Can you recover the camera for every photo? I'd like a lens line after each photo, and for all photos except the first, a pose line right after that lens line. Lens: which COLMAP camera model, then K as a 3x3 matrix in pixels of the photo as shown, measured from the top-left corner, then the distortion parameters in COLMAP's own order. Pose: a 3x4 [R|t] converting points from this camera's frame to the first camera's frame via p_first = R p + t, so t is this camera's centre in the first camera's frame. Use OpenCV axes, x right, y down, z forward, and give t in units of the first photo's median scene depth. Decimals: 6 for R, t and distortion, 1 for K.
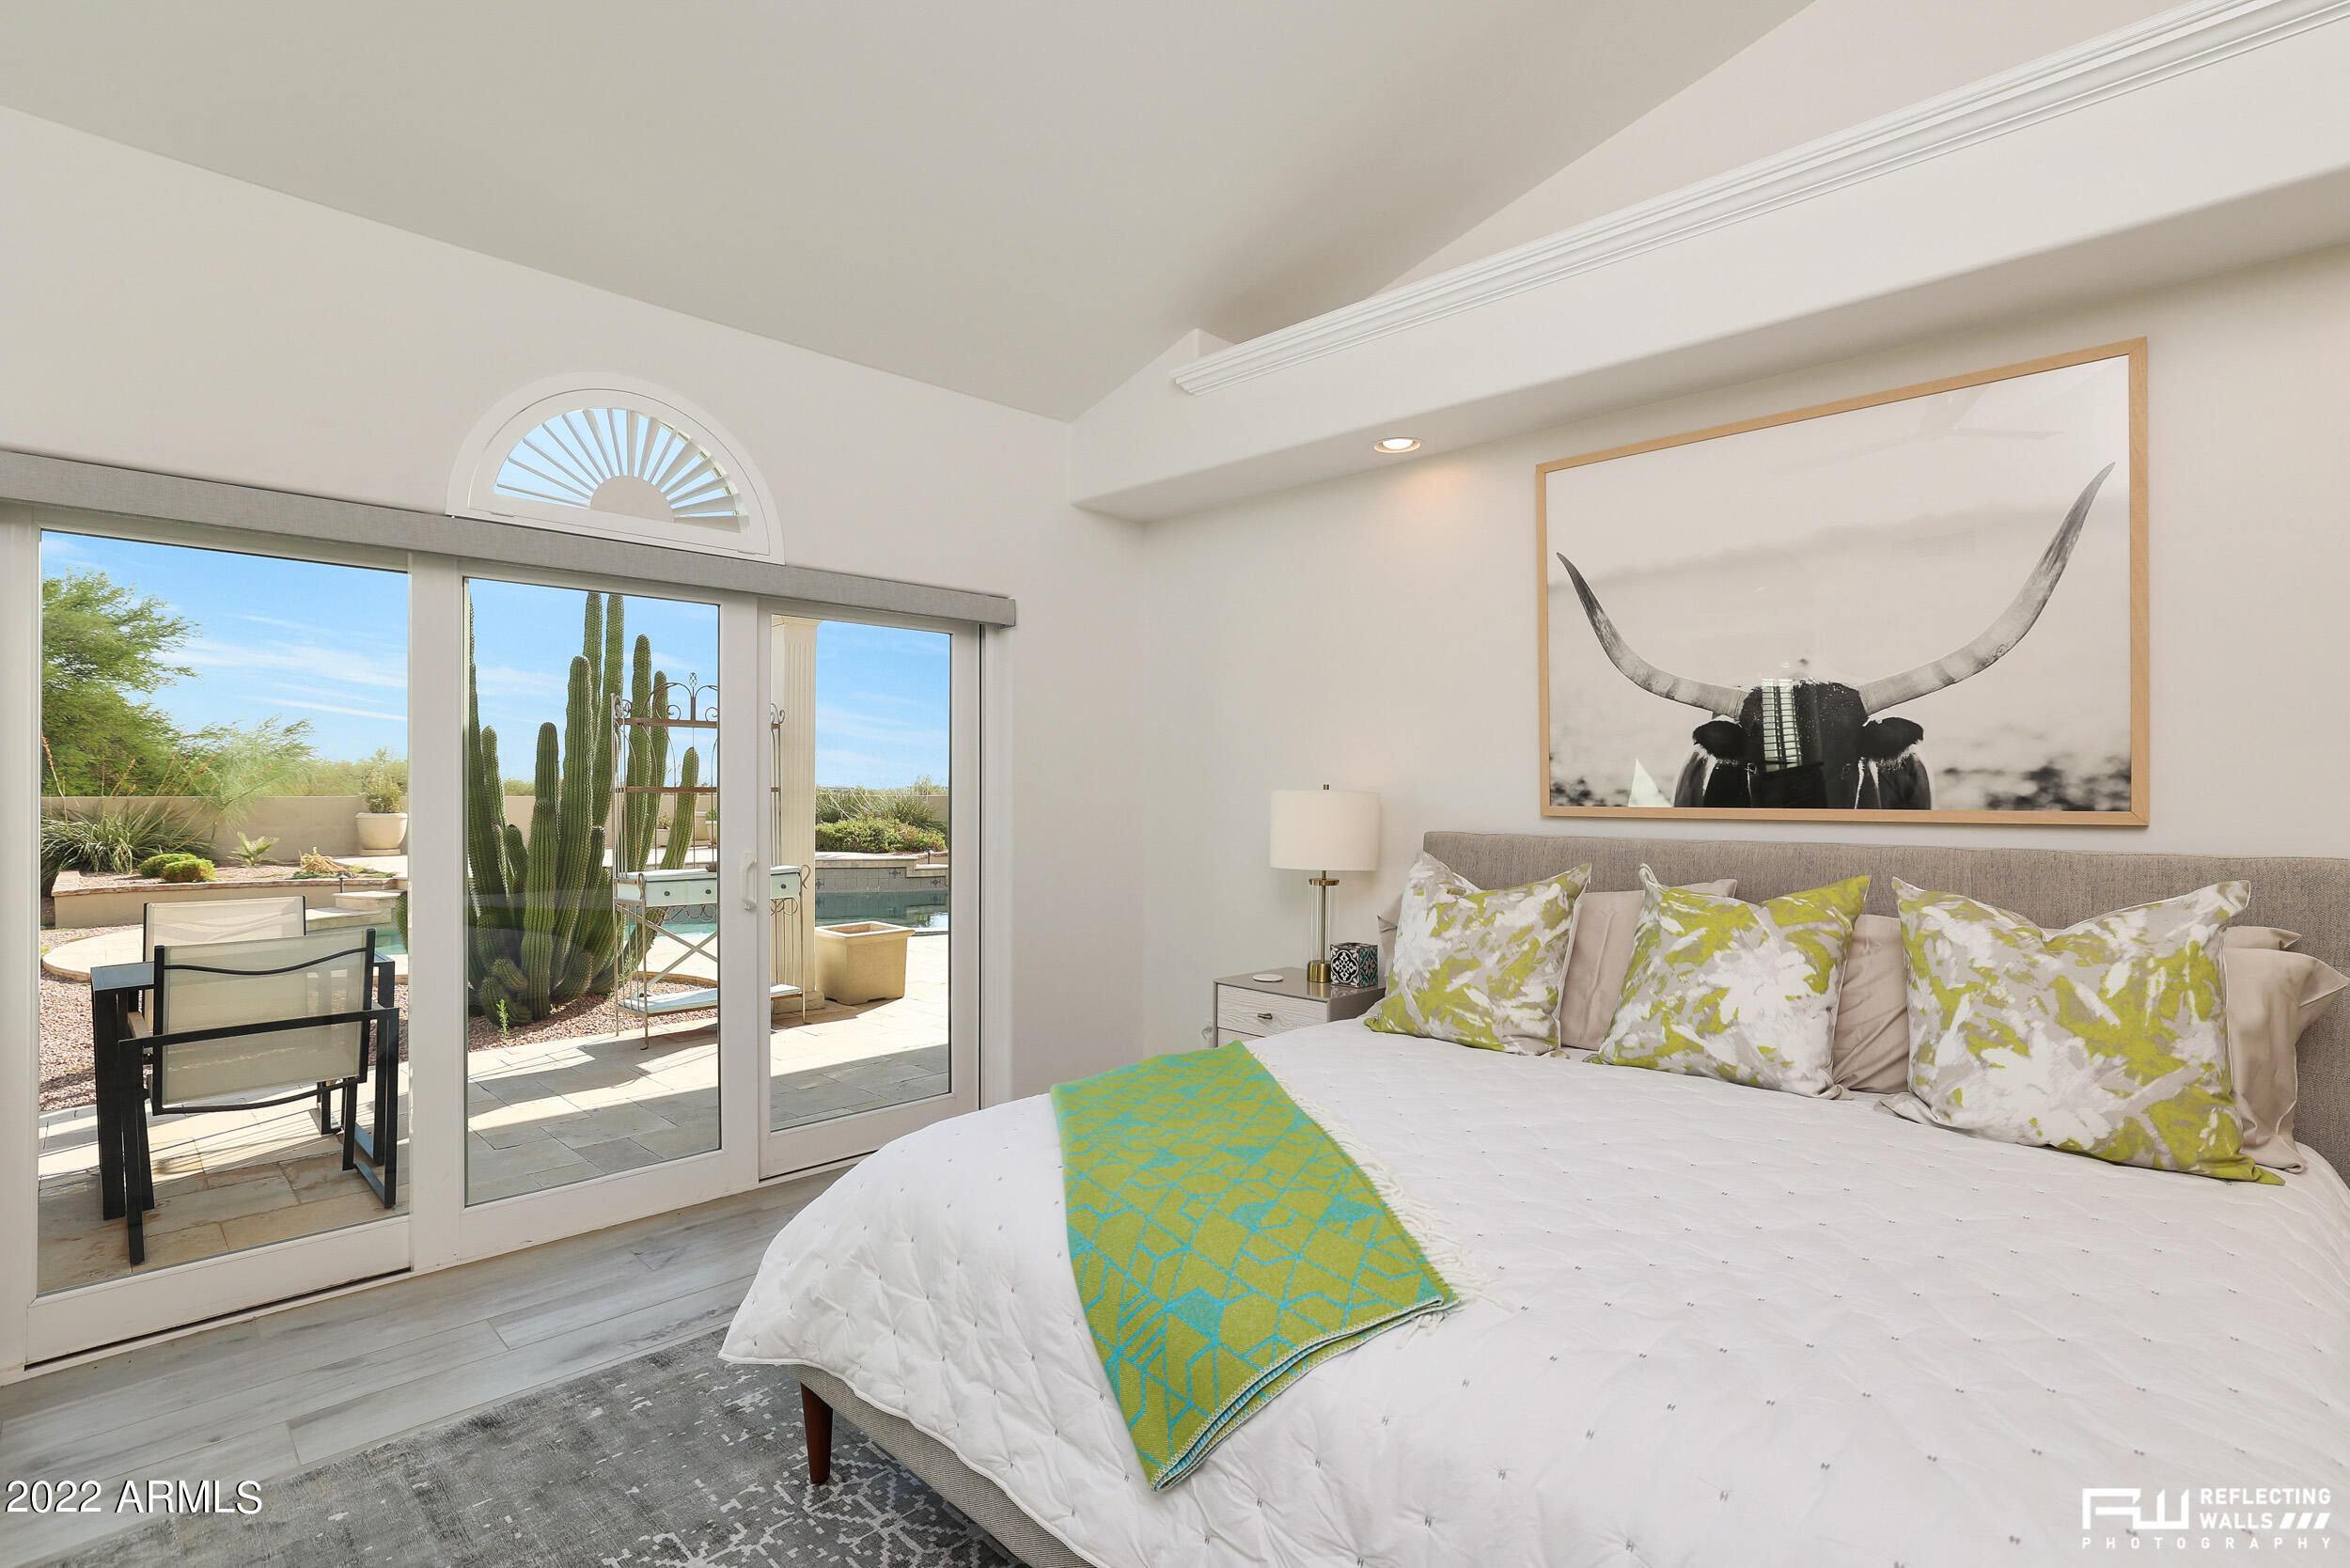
lens RADIAL K [[1081.8, 0, 1169.8], [0, 1081.8, 787.0], [0, 0, 1]] dist [-0.013479, 0.004491]
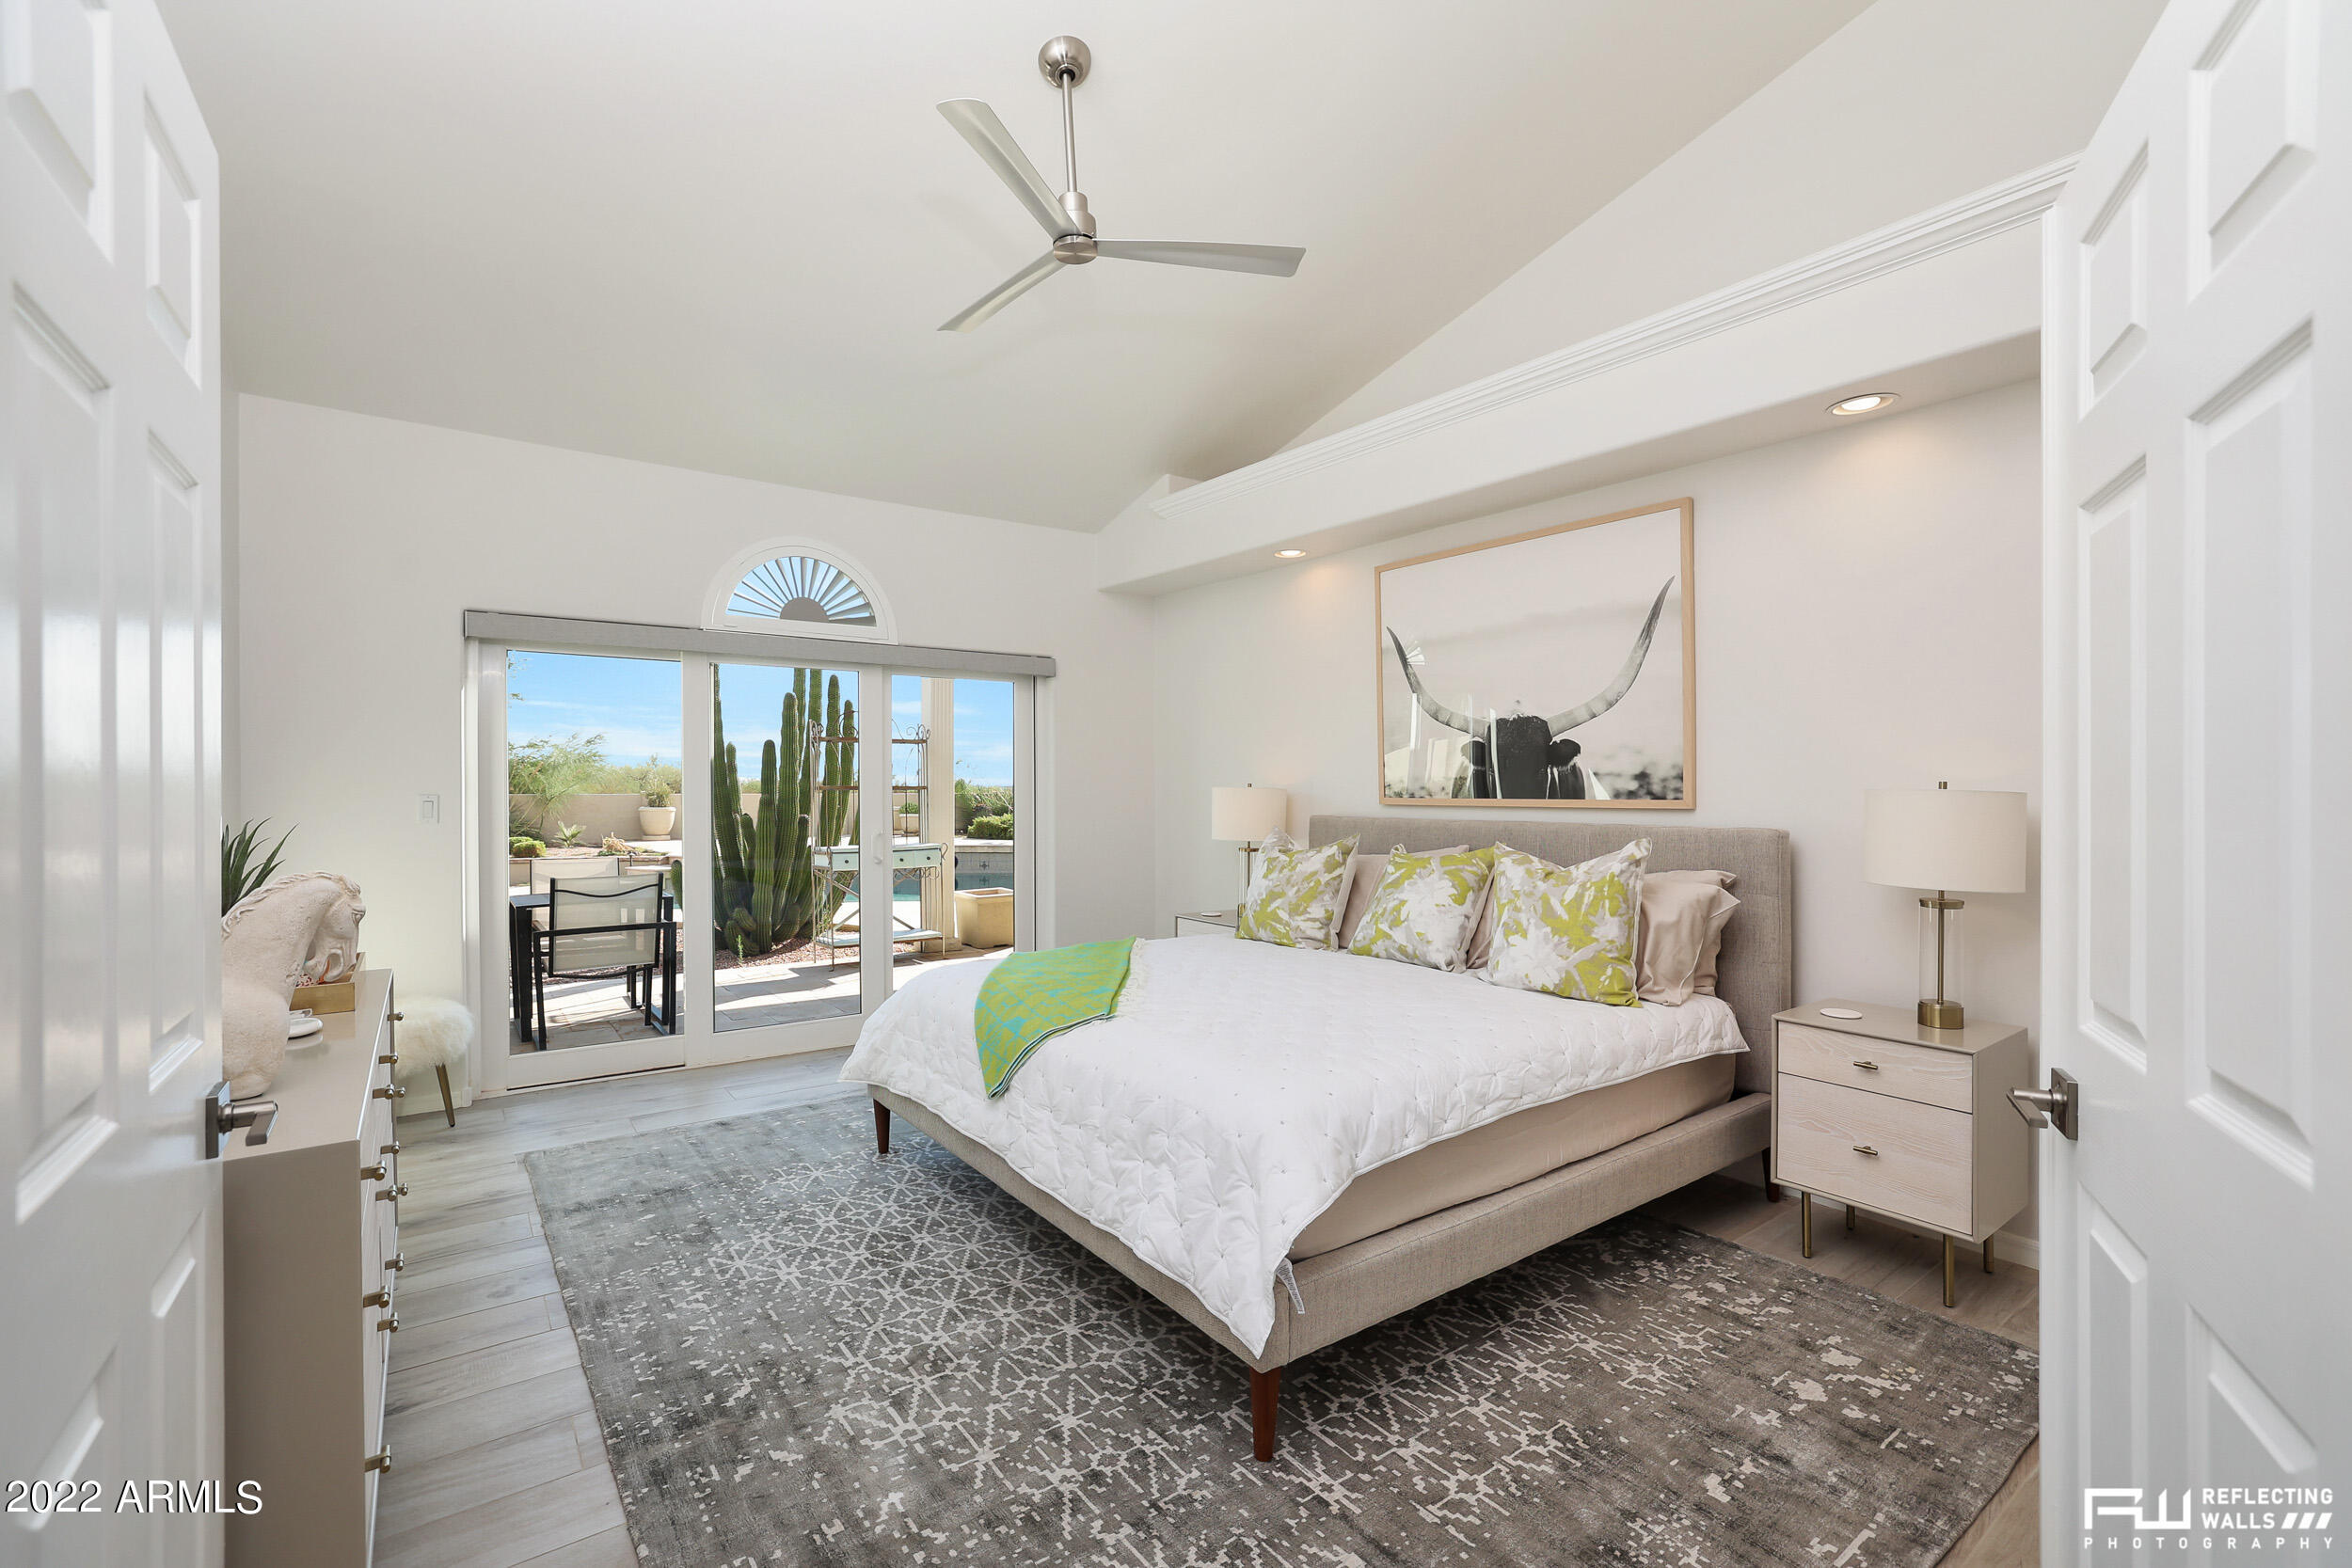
lens RADIAL K [[1038.7, 0, 1182.6], [0, 1038.7, 785.7], [0, 0, 1]] dist [-0.026719, 0.007379]
pose [[0.987562, -0.003184, -0.157198, 0.325236], [0.003363, 0.999994, 0.000871, -0.001201], [0.157194, -0.001389, 0.987567, -0.480581]]
